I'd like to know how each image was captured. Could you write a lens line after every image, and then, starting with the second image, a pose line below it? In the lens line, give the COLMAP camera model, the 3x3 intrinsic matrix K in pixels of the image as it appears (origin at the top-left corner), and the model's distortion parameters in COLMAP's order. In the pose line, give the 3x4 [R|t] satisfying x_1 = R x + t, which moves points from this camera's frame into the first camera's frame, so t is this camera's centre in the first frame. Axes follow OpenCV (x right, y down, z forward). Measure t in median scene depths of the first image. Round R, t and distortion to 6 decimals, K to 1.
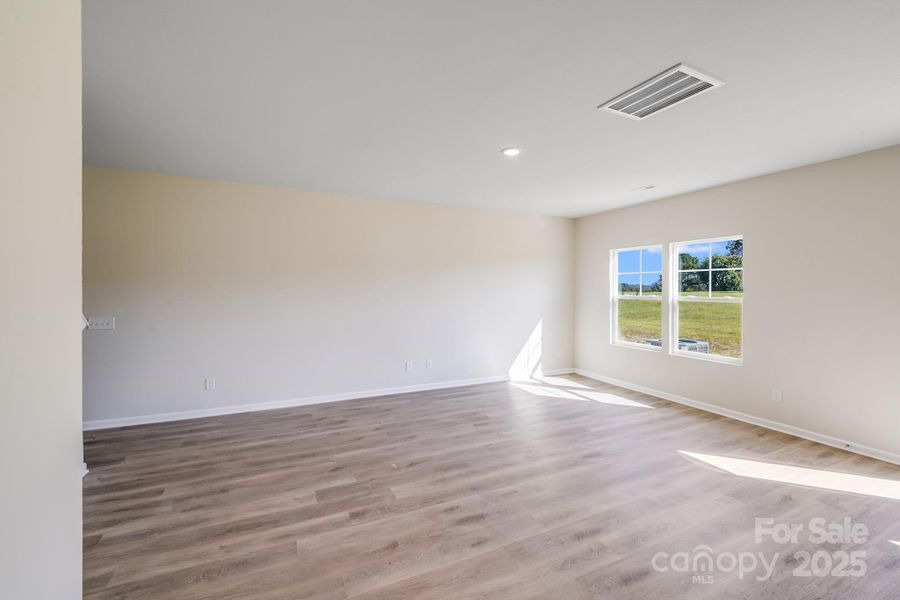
lens RADIAL K [[369.0, 0, 450.4], [0, 369.0, 288.3], [0, 0, 1]] dist [-0.010029, -0.000240]
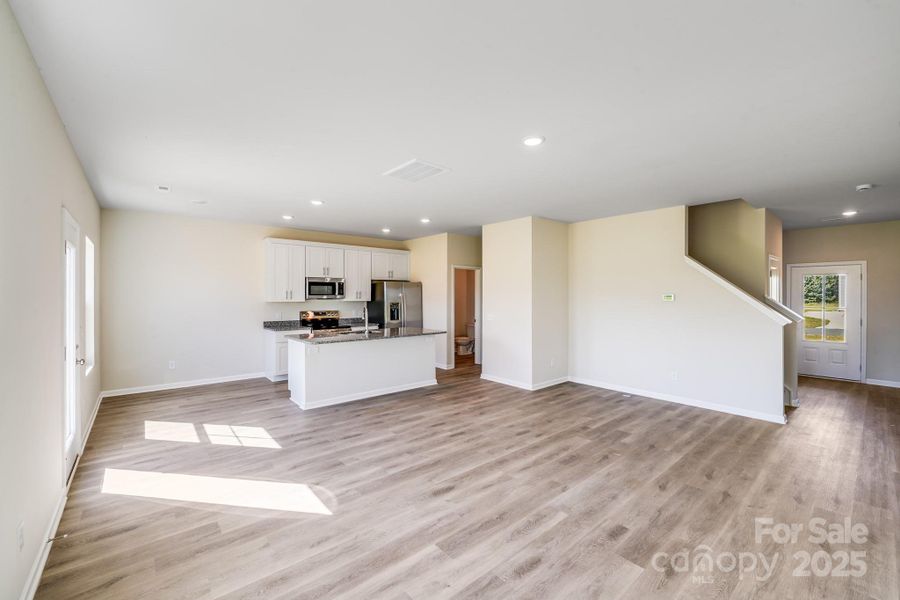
lens RADIAL K [[369.0, 0, 450.3], [0, 369.0, 295.1], [0, 0, 1]] dist [-0.010029, -0.000240]
pose [[-0.961294, -0.005125, -0.275476, 0.548116], [-0.005825, 0.999982, 0.001723, -0.000554], [0.275462, 0.003261, -0.961306, 1.644095]]
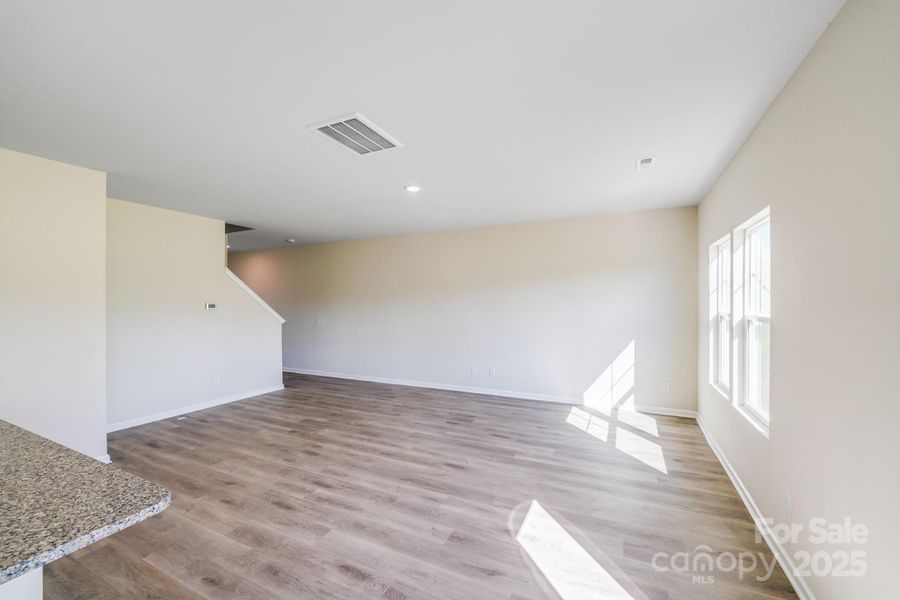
lens RADIAL K [[369.0, 0, 444.4], [0, 369.0, 299.2], [0, 0, 1]] dist [-0.010029, -0.000240]
pose [[0.628801, -0.009085, -0.777513, 1.050022], [0.005174, 0.999958, -0.007499, -0.000699], [0.777549, 0.000692, 0.628822, 0.303871]]
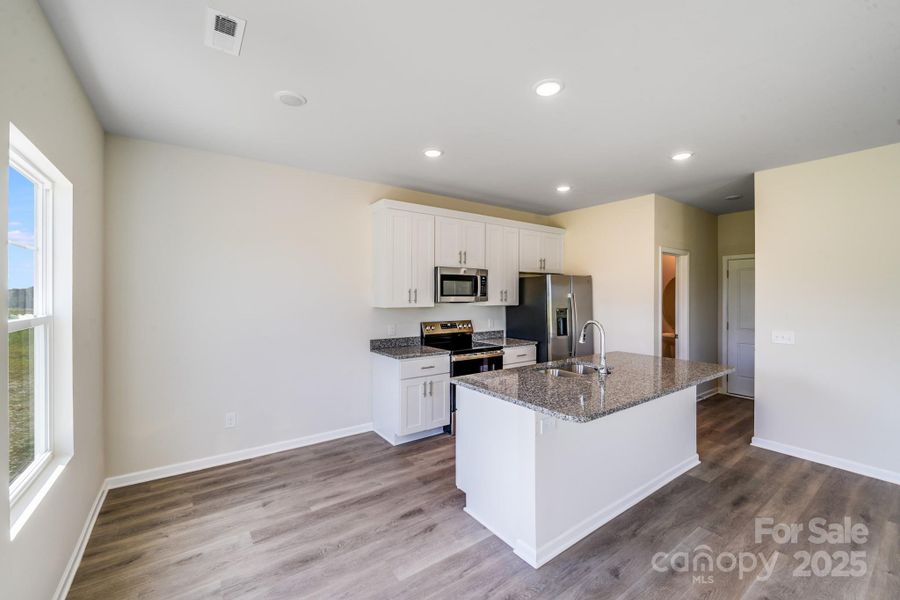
lens RADIAL K [[369.0, 0, 446.6], [0, 369.0, 295.1], [0, 0, 1]] dist [-0.010029, -0.000240]
pose [[-0.981176, -0.006353, -0.193012, 0.922934], [-0.007063, 0.999971, 0.002992, 0.000437], [0.192987, 0.004299, -0.981192, 0.767950]]
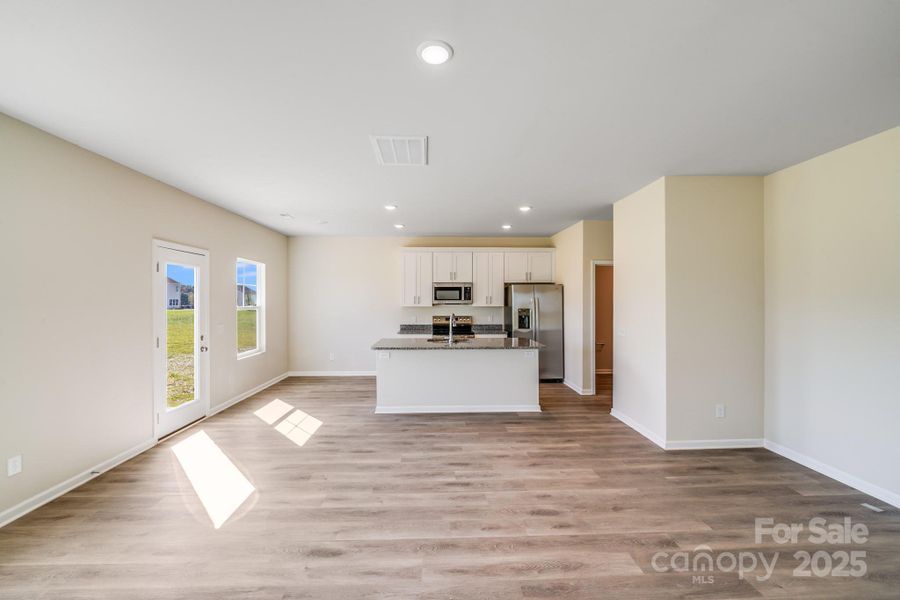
lens RADIAL K [[369.0, 0, 449.3], [0, 369.0, 297.2], [0, 0, 1]] dist [-0.010029, -0.000240]
pose [[-0.925035, 0.000422, 0.379882, -0.062506], [-0.001178, 0.999991, -0.003979, -0.000608], [-0.379881, -0.004128, -0.925026, 1.374691]]
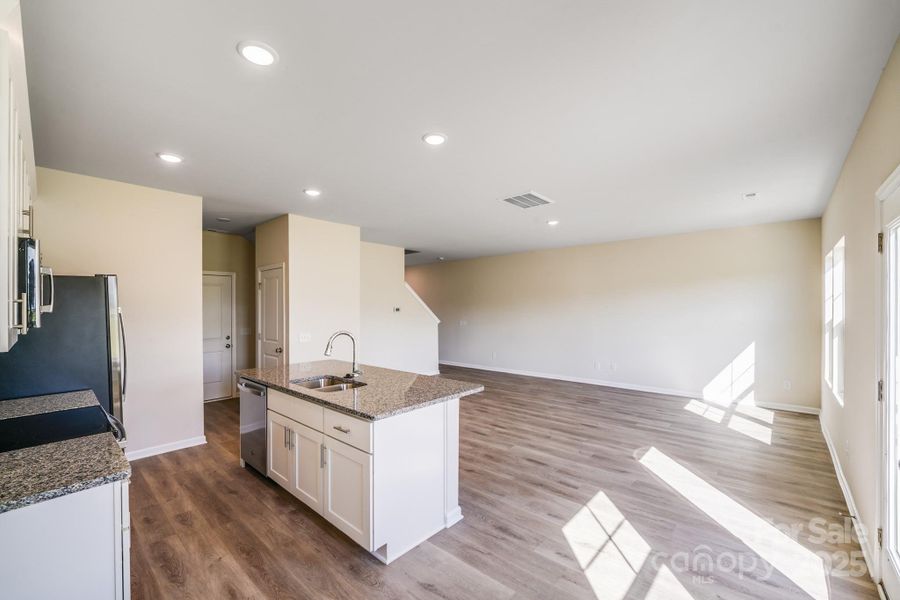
lens RADIAL K [[369.0, 0, 444.3], [0, 369.0, 303.8], [0, 0, 1]] dist [-0.010029, -0.000240]
pose [[0.385283, -0.012009, -0.922720, 1.333240], [0.002578, 0.999925, -0.011937, 0.002846], [0.922795, 0.002221, 0.385286, -0.049835]]
